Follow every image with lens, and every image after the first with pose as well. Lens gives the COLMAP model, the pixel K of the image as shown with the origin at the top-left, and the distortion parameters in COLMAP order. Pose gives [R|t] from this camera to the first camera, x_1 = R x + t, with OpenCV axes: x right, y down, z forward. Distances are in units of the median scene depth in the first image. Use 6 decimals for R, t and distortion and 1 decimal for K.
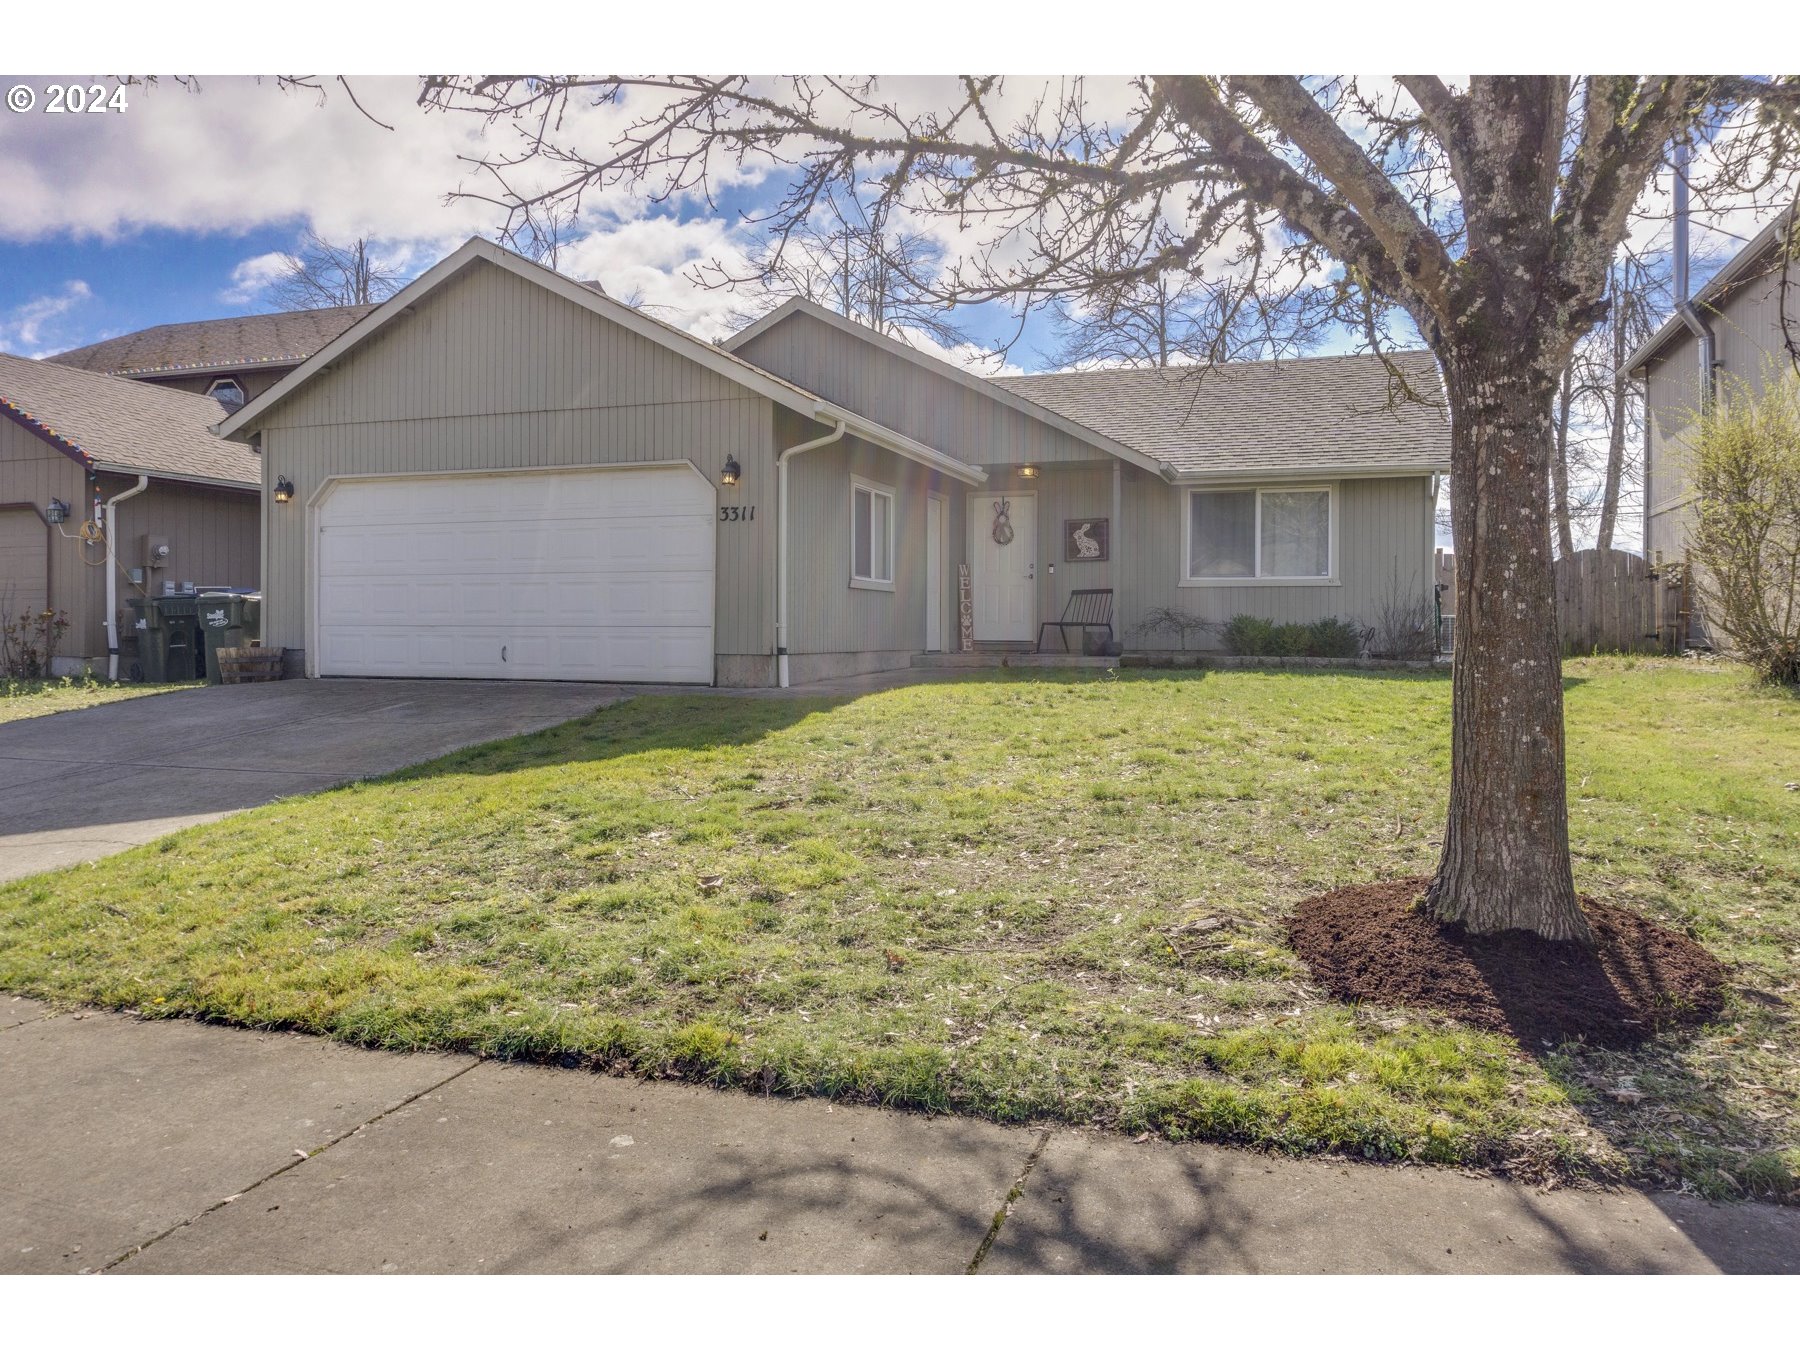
lens RADIAL K [[1231.5, 0, 929.4], [0, 1231.5, 638.4], [0, 0, 1]] dist [-0.022225, 0.003502]
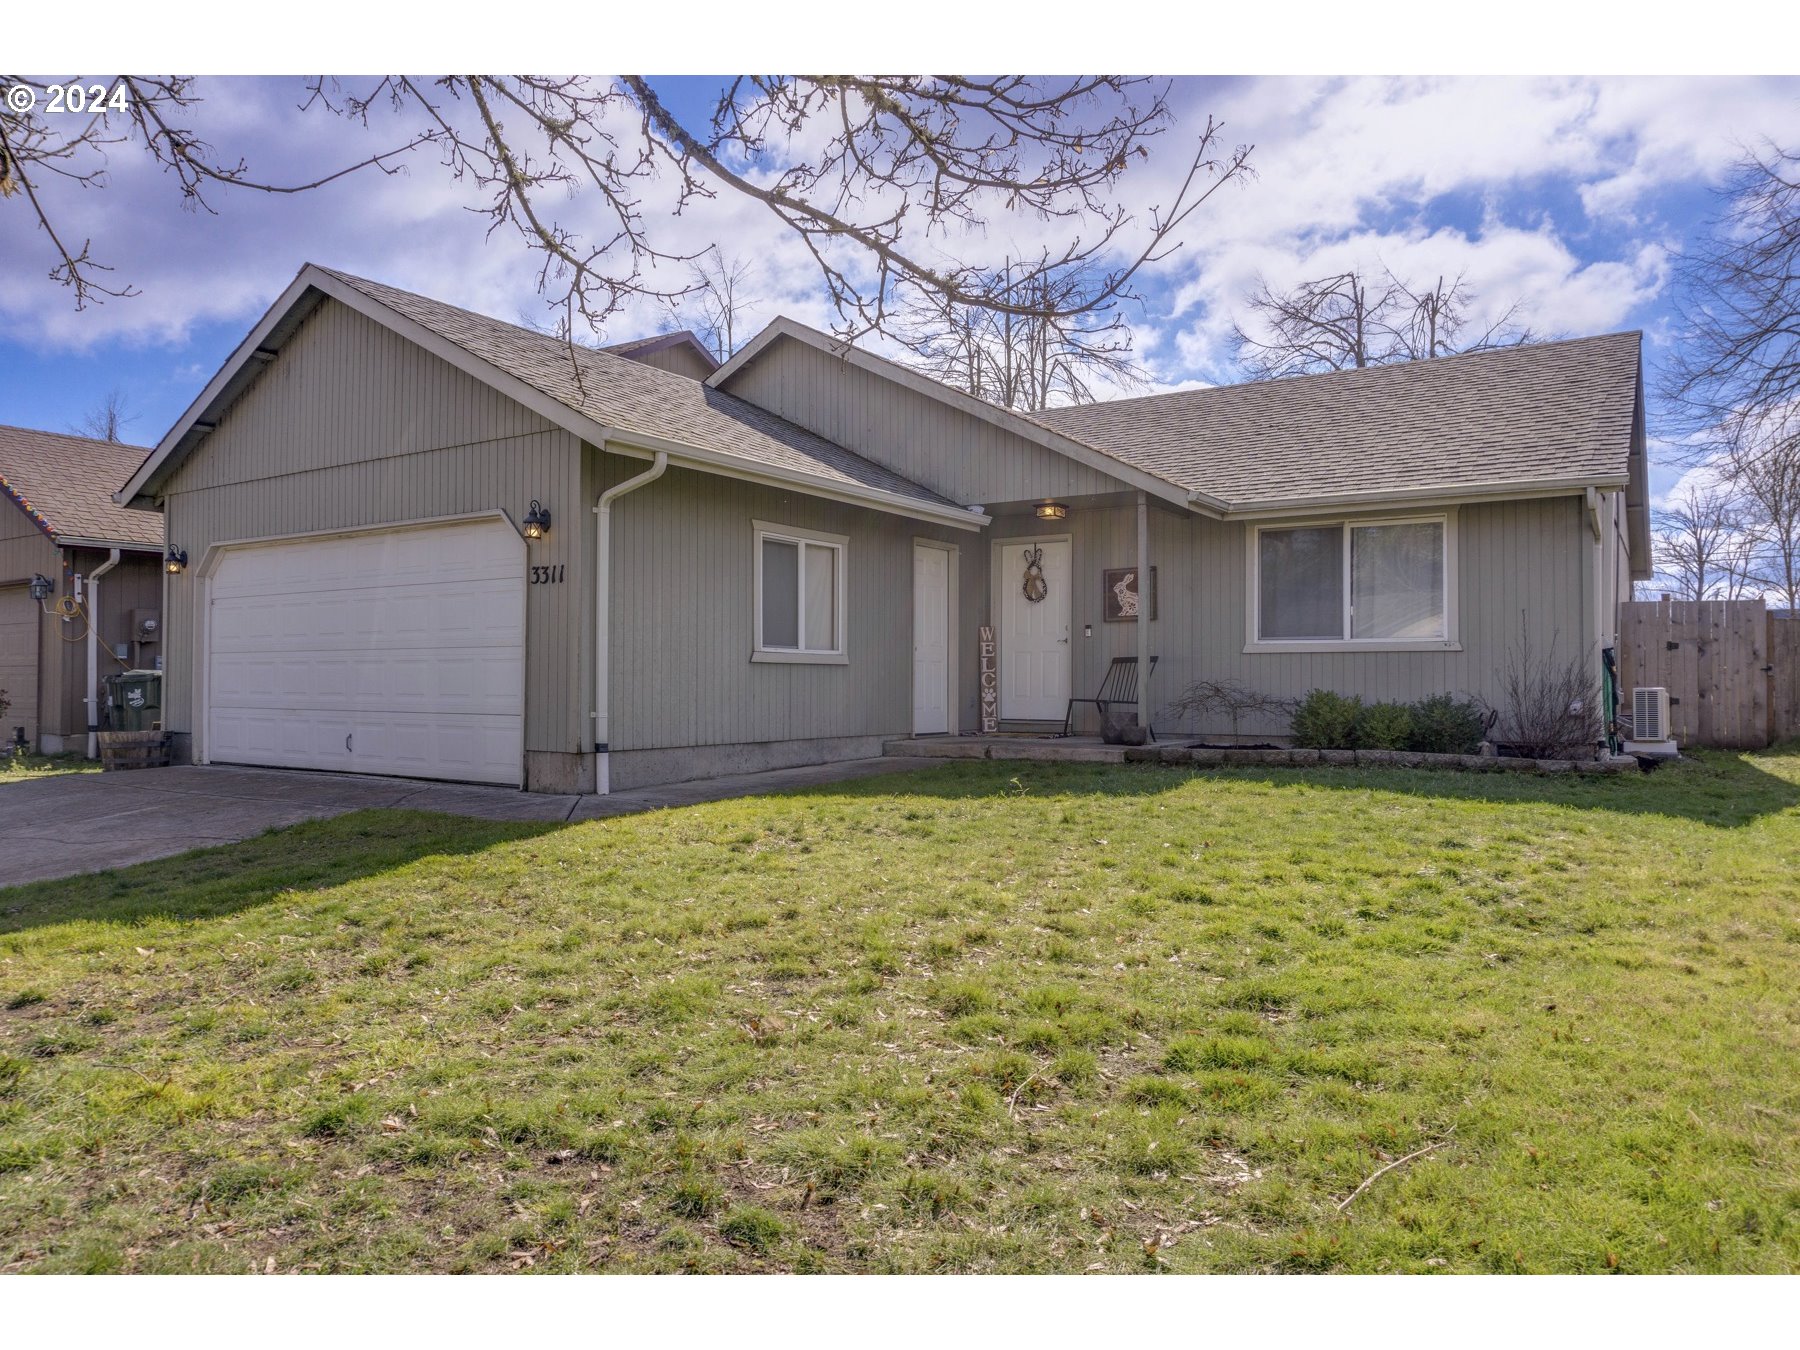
lens RADIAL K [[1223.9, 0, 865.4], [0, 1223.9, 674.8], [0, 0, 1]] dist [-0.023057, 0.000550]
pose [[0.966470, -0.003739, -0.256752, 0.216266], [0.000170, 0.999903, -0.013923, -0.022279], [0.256779, 0.013413, 0.966377, 0.253924]]
